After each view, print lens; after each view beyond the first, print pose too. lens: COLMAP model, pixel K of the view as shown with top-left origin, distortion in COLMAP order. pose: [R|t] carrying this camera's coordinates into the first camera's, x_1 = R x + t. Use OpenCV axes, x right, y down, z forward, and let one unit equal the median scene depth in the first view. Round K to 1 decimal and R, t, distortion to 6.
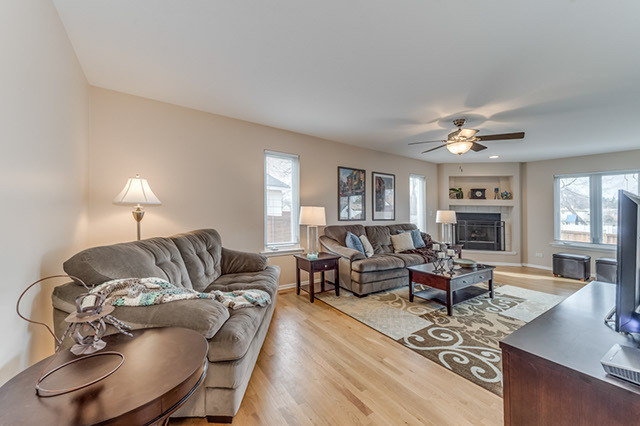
lens RADIAL K [[252.8, 0, 318.5], [0, 252.8, 206.5], [0, 0, 1]] dist [0.008813, -0.000325]
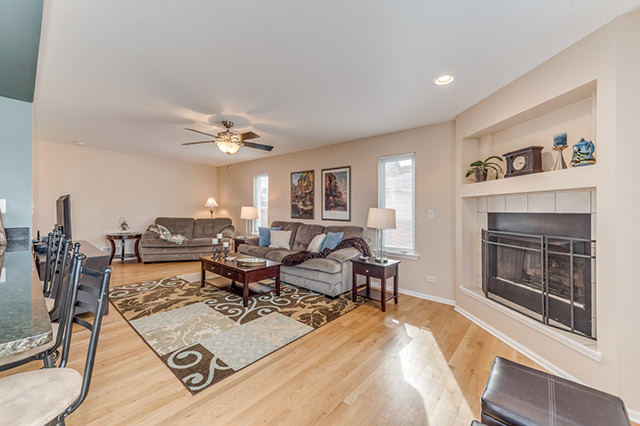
lens RADIAL K [[252.8, 0, 319.3], [0, 252.8, 213.6], [0, 0, 1]] dist [0.008813, -0.000325]
pose [[0.250368, -0.006369, -0.968130, 1.141978], [-0.001900, 0.999973, -0.007070, 0.038342], [0.968149, 0.003610, 0.250349, 0.745902]]
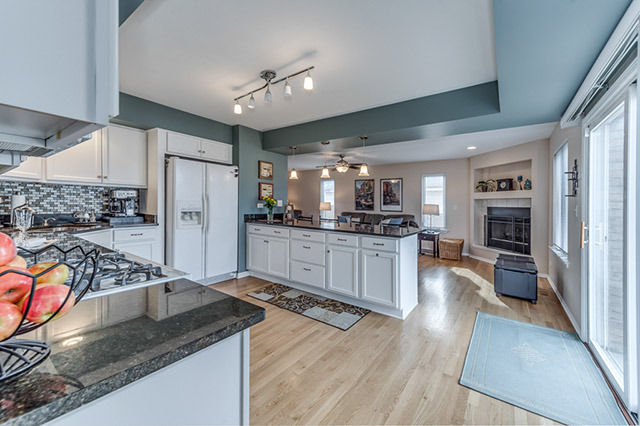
lens RADIAL K [[252.8, 0, 320.2], [0, 252.8, 207.4], [0, 0, 1]] dist [0.008813, -0.000325]
pose [[0.330198, -0.002698, -0.943908, 1.526158], [-0.003526, 0.999985, -0.004092, 0.040543], [0.943905, 0.004680, 0.330184, 0.153109]]
